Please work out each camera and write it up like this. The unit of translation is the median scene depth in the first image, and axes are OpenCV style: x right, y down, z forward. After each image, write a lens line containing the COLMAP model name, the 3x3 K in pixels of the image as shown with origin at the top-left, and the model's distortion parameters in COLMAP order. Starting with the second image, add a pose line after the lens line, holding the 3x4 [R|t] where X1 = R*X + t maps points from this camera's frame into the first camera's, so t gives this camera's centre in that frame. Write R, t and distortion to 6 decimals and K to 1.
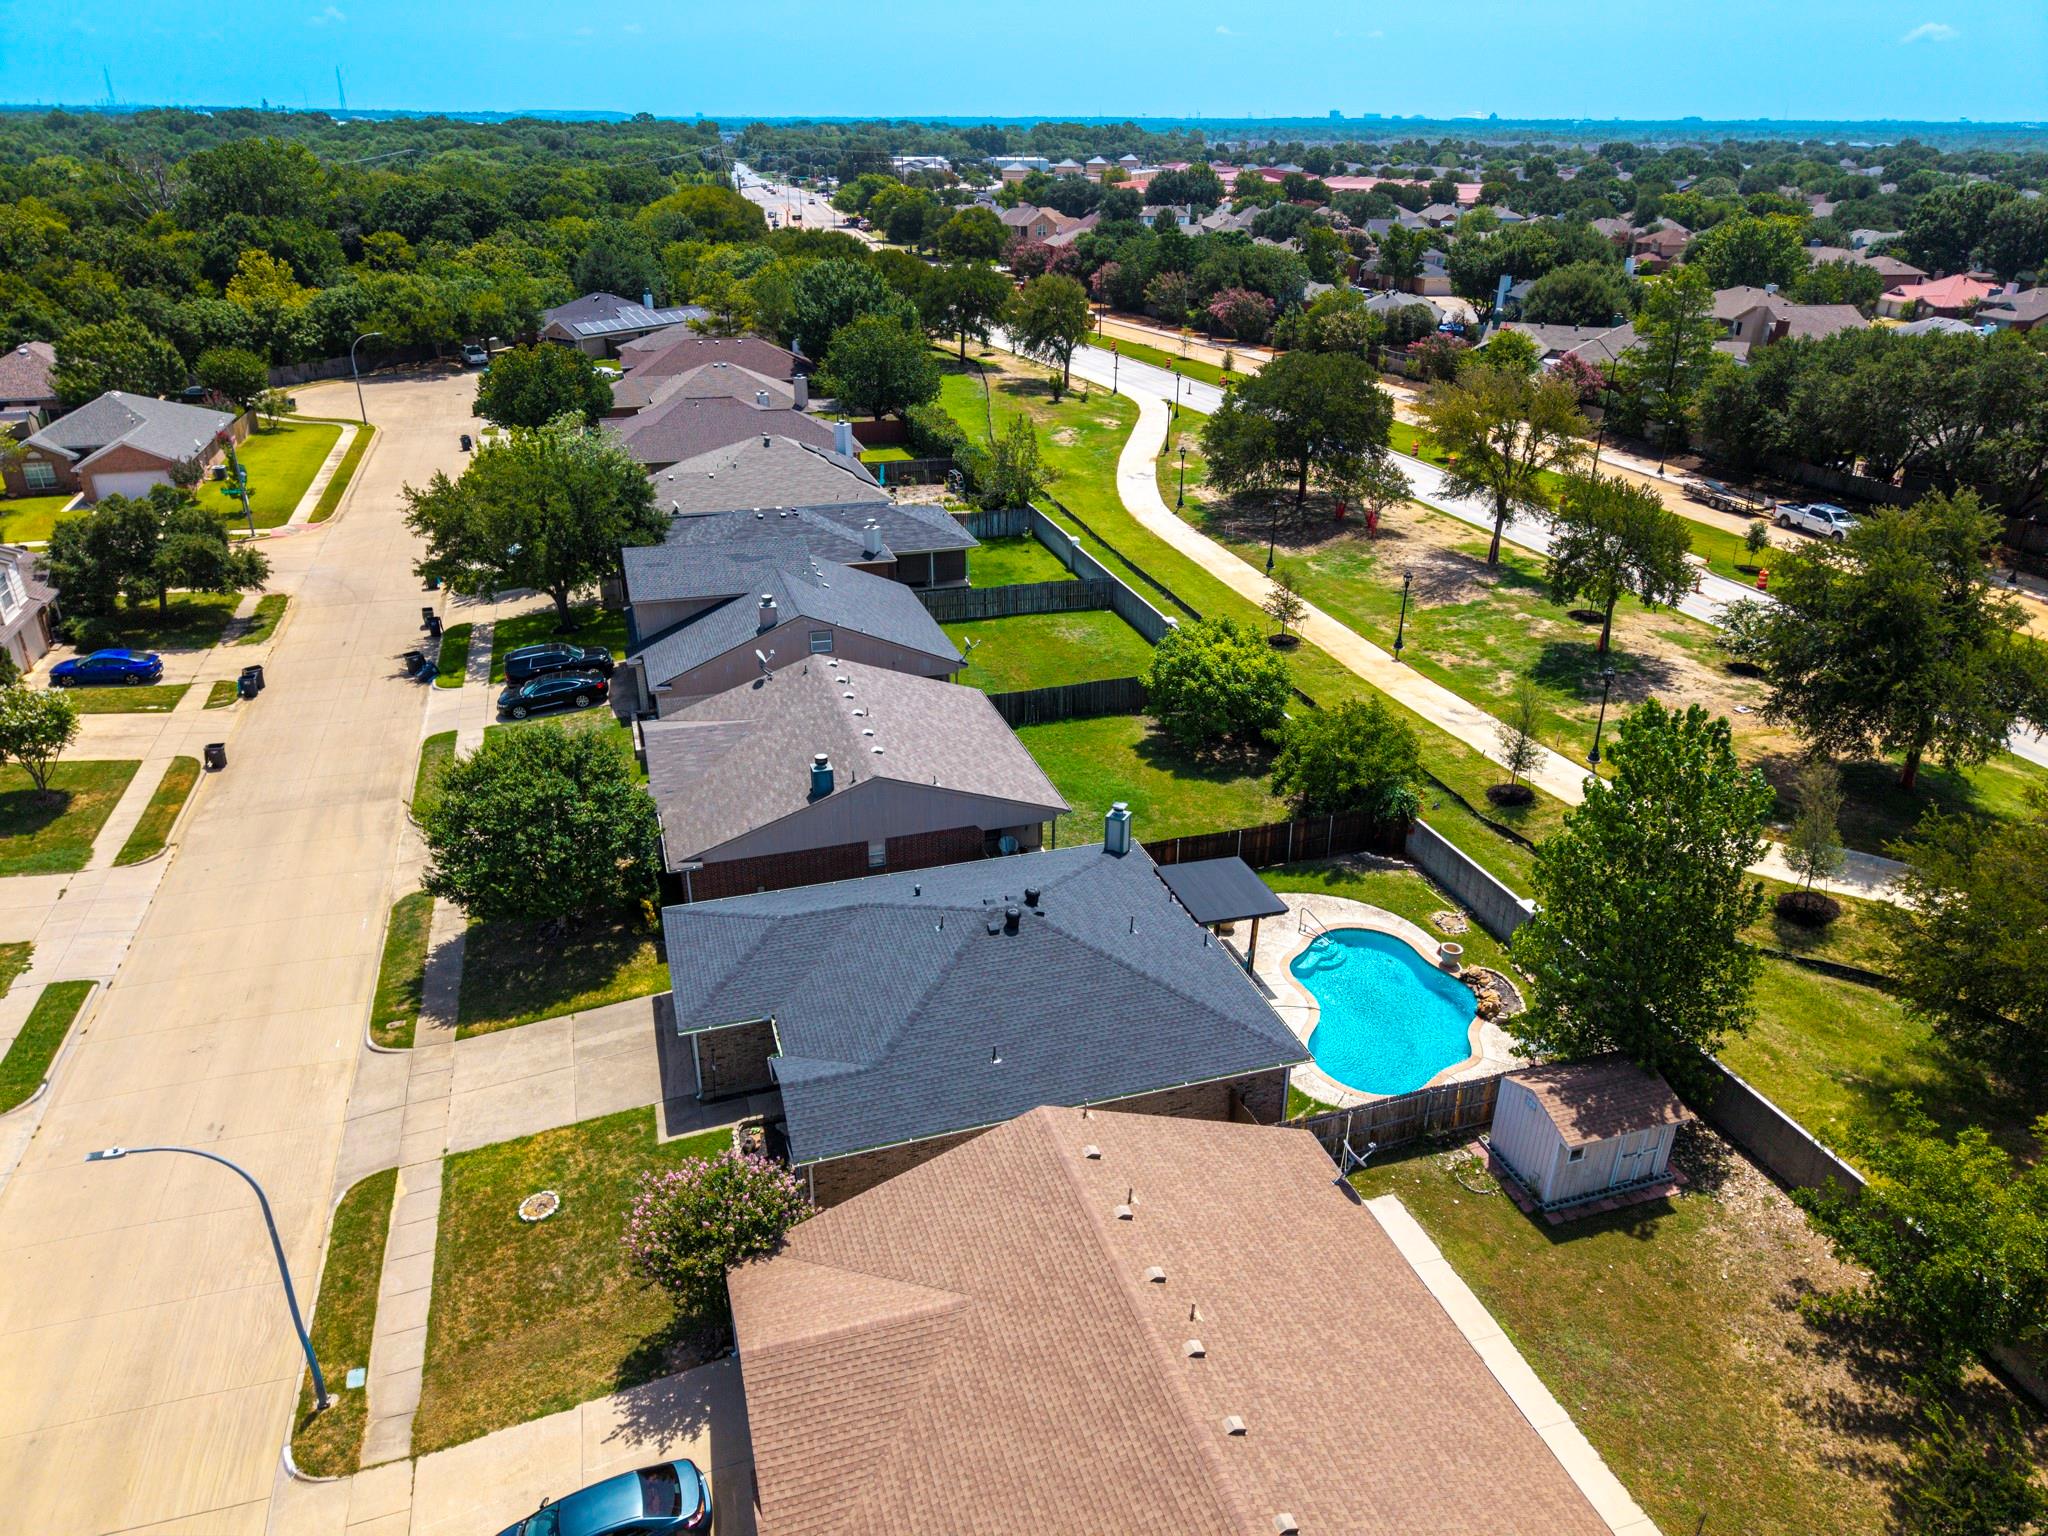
lens RADIAL K [[1387.6, 0, 1038.6], [0, 1387.6, 764.5], [0, 0, 1]] dist [0.022806, -0.019714]
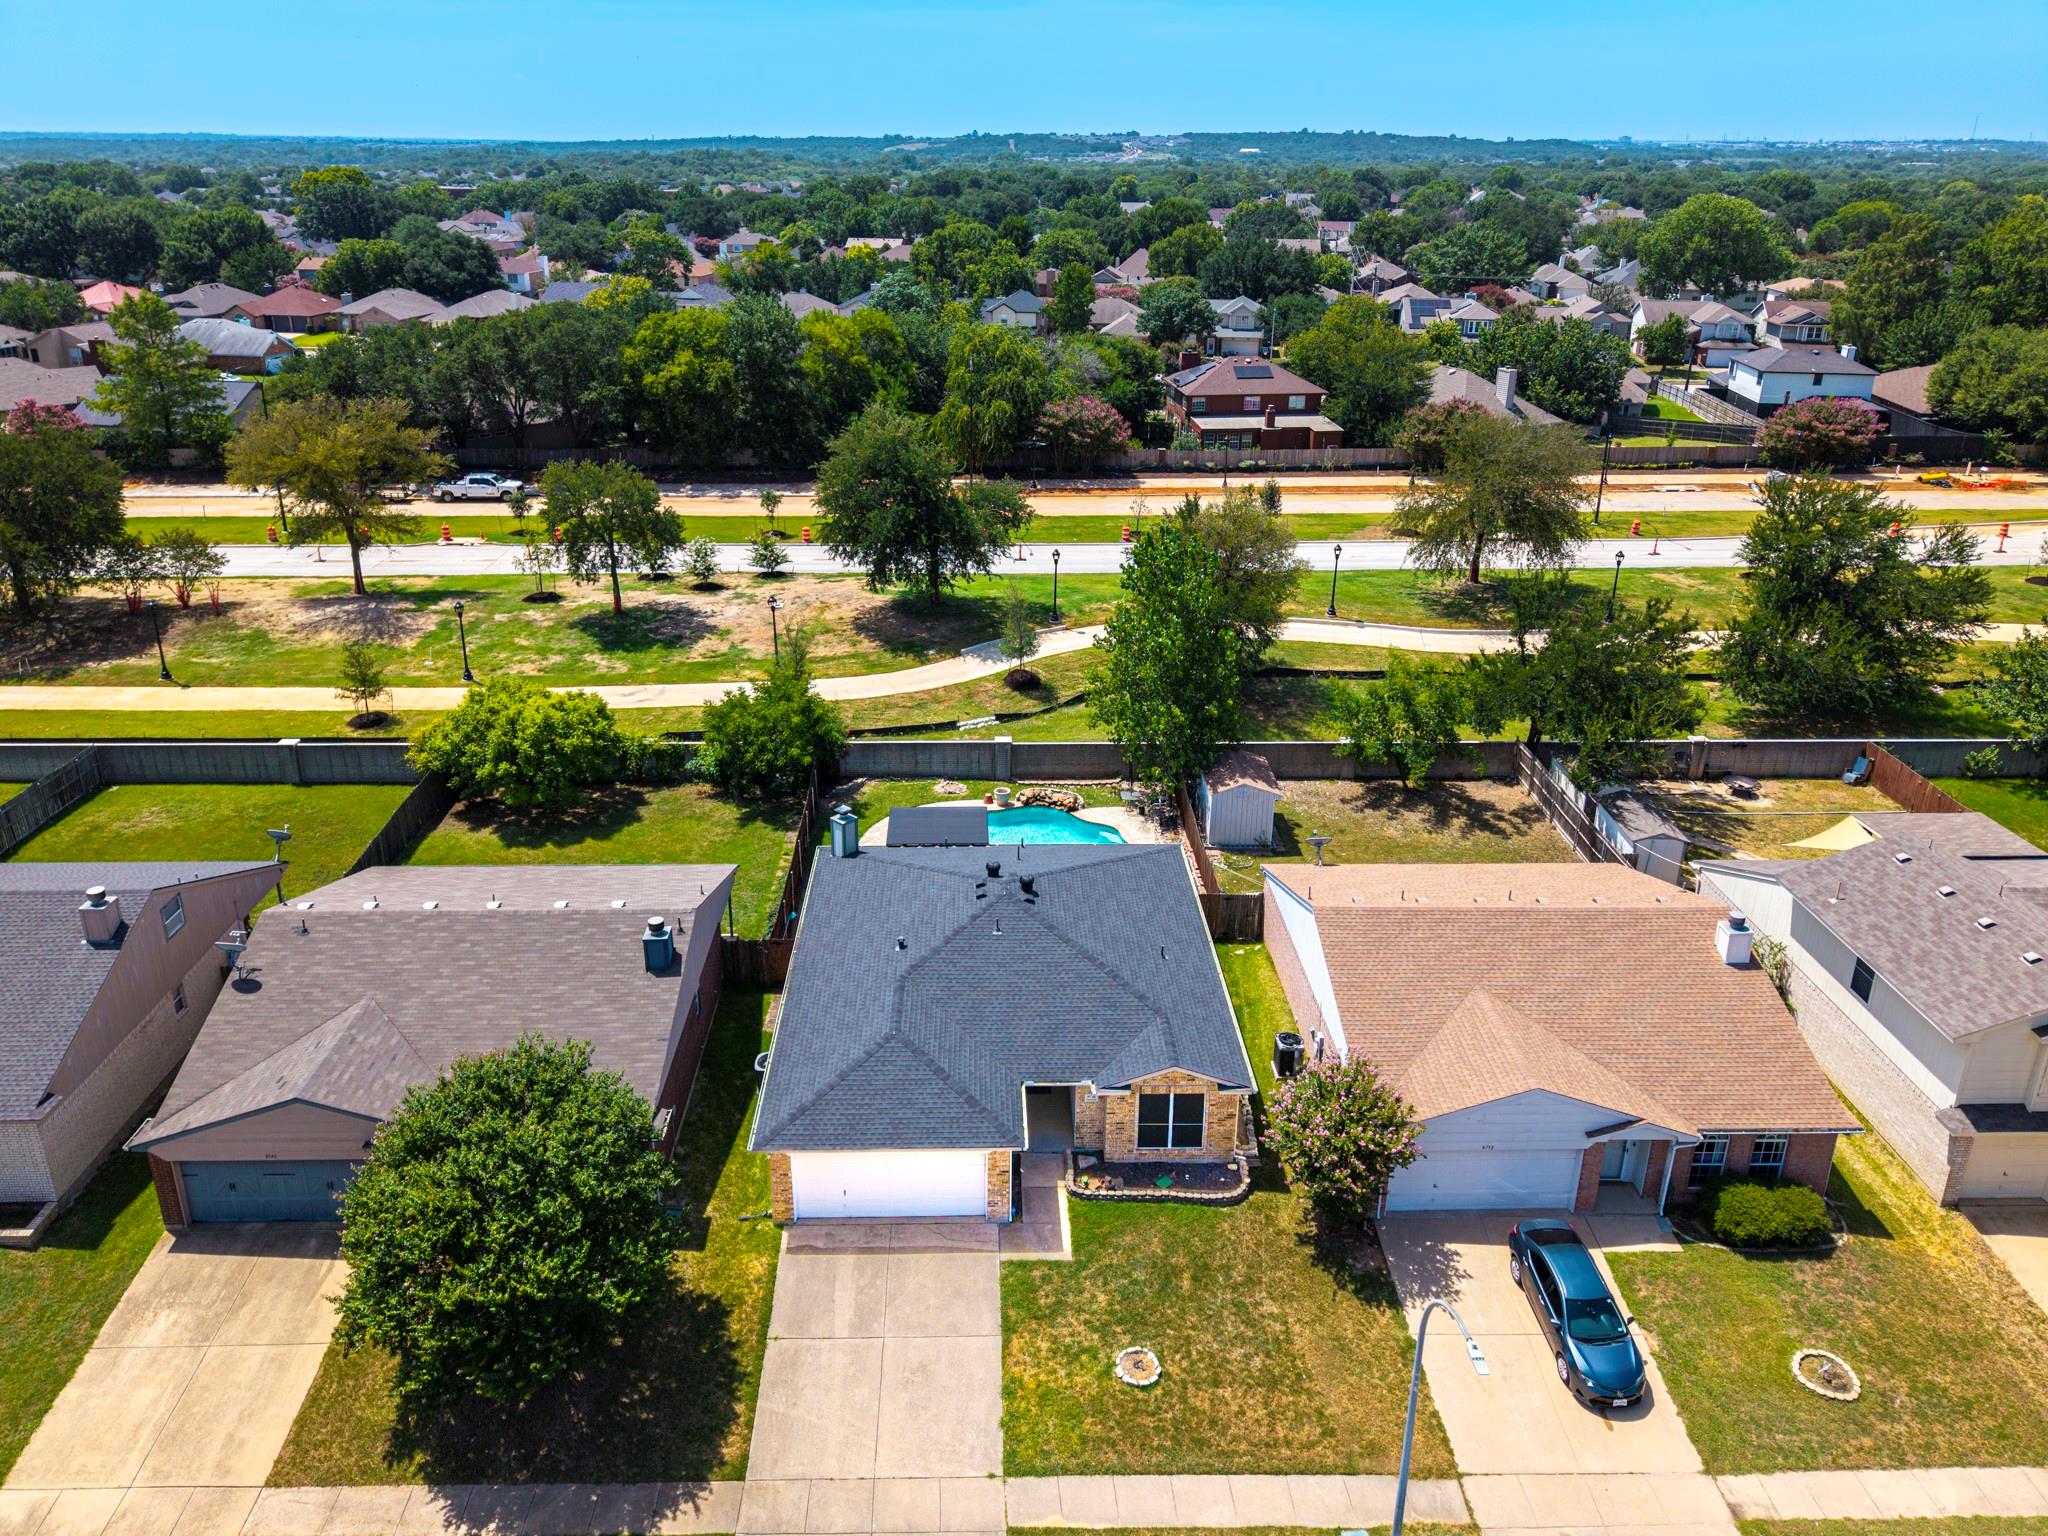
lens RADIAL K [[1370.6, 0, 1013.5], [0, 1370.6, 756.9], [0, 0, 1]] dist [0.032709, -0.000160]
pose [[0.280320, -0.395931, 0.874448, -0.794734], [0.400449, 0.876150, 0.268331, -0.230561], [-0.872388, 0.274953, 0.404153, 0.486418]]
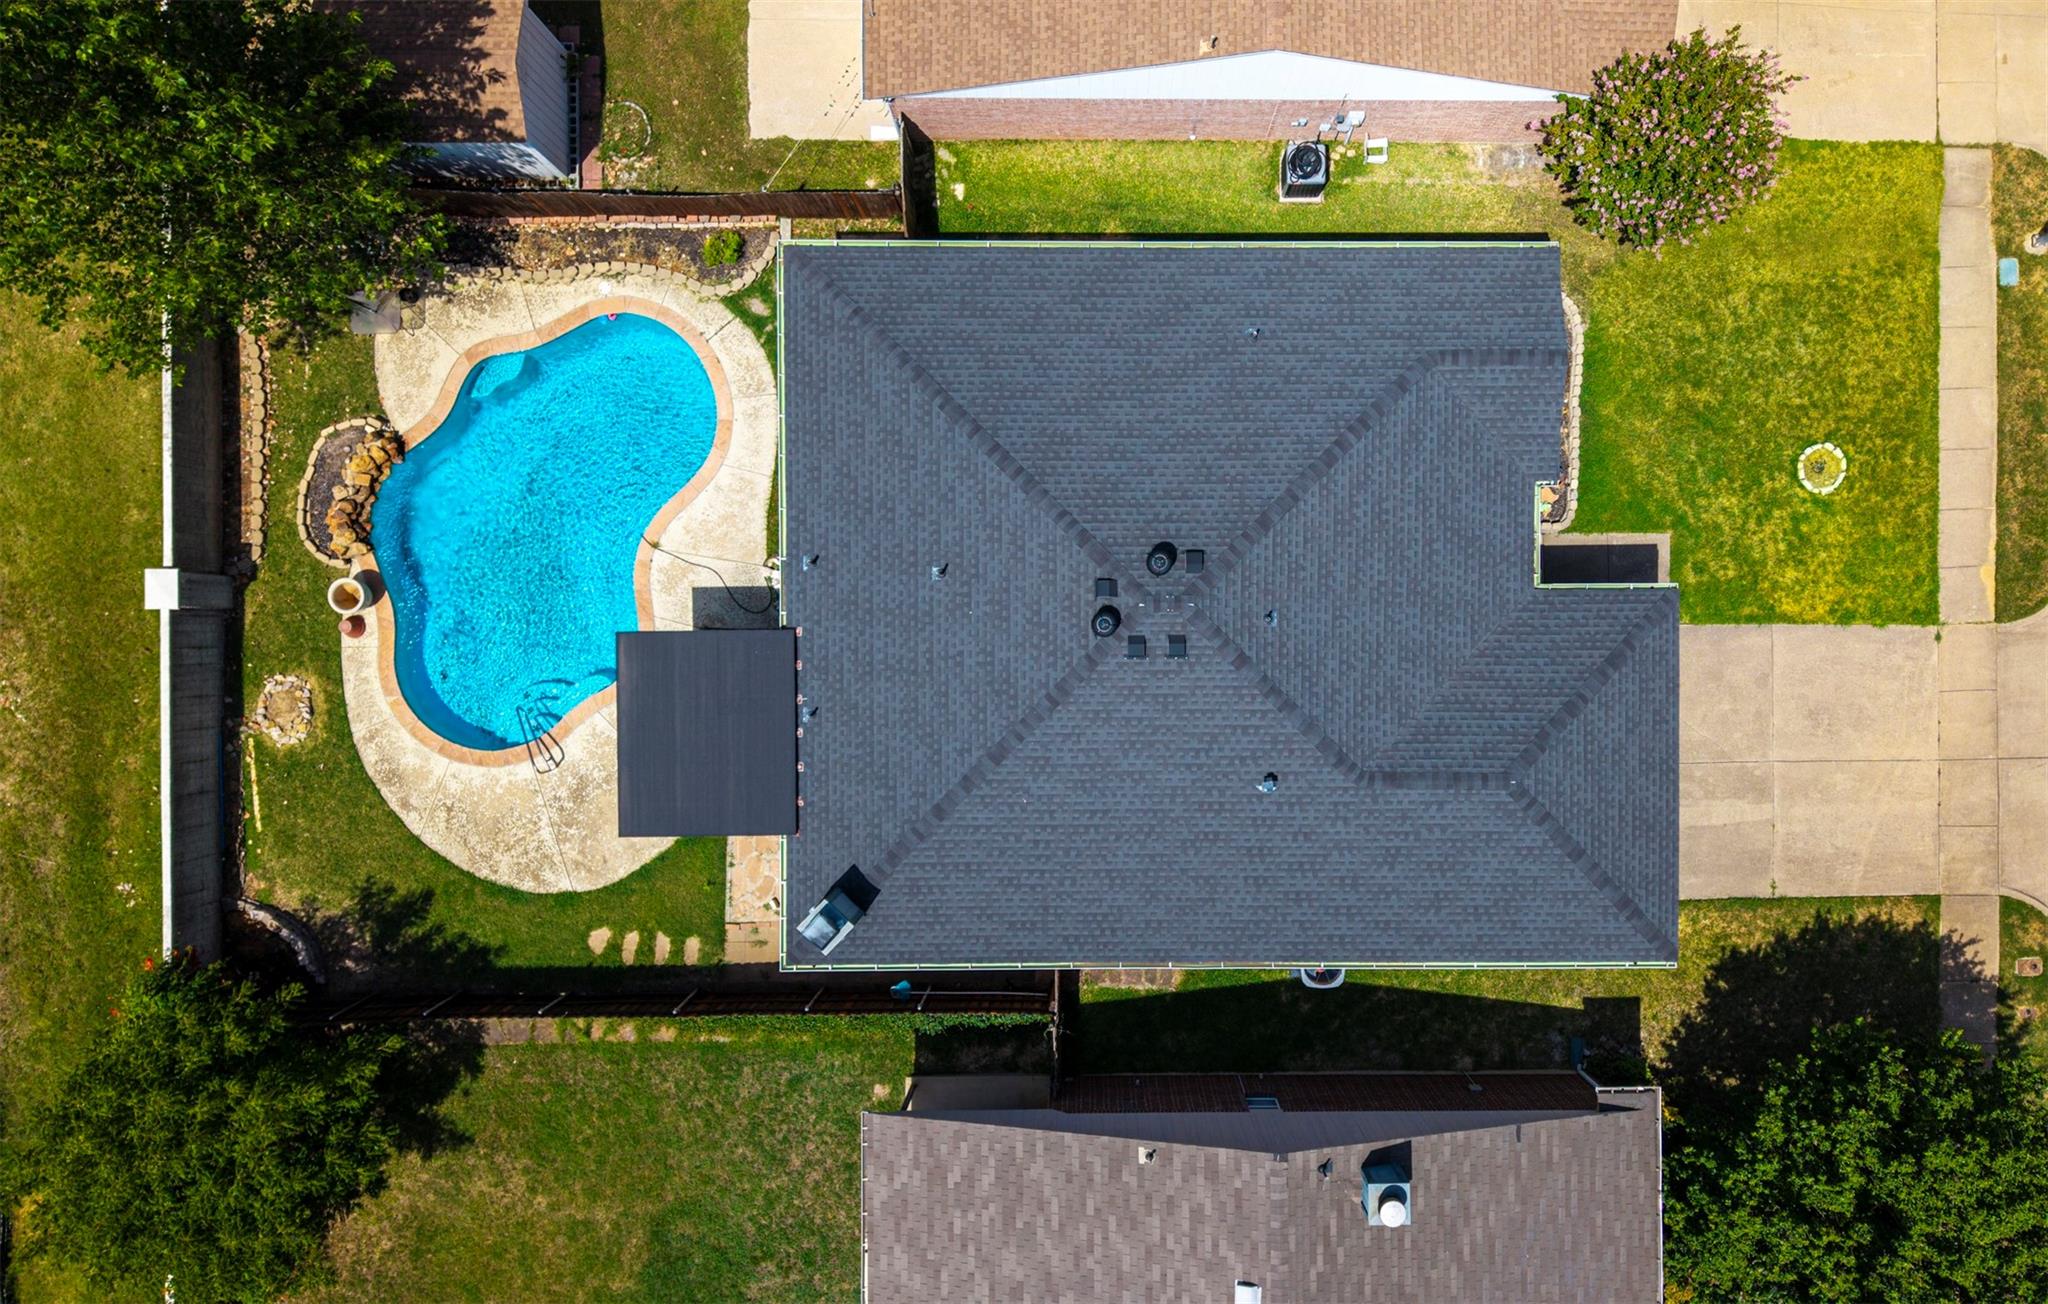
lens RADIAL K [[1511.7, 0, 1122.8], [0, 1511.7, 644.3], [0, 0, 1]] dist [0.009409, 0.004379]
pose [[-0.951945, -0.305032, -0.027499, 0.003061], [0.104730, -0.408580, 0.906694, -0.419356], [-0.287806, 0.860243, 0.420892, 0.673215]]
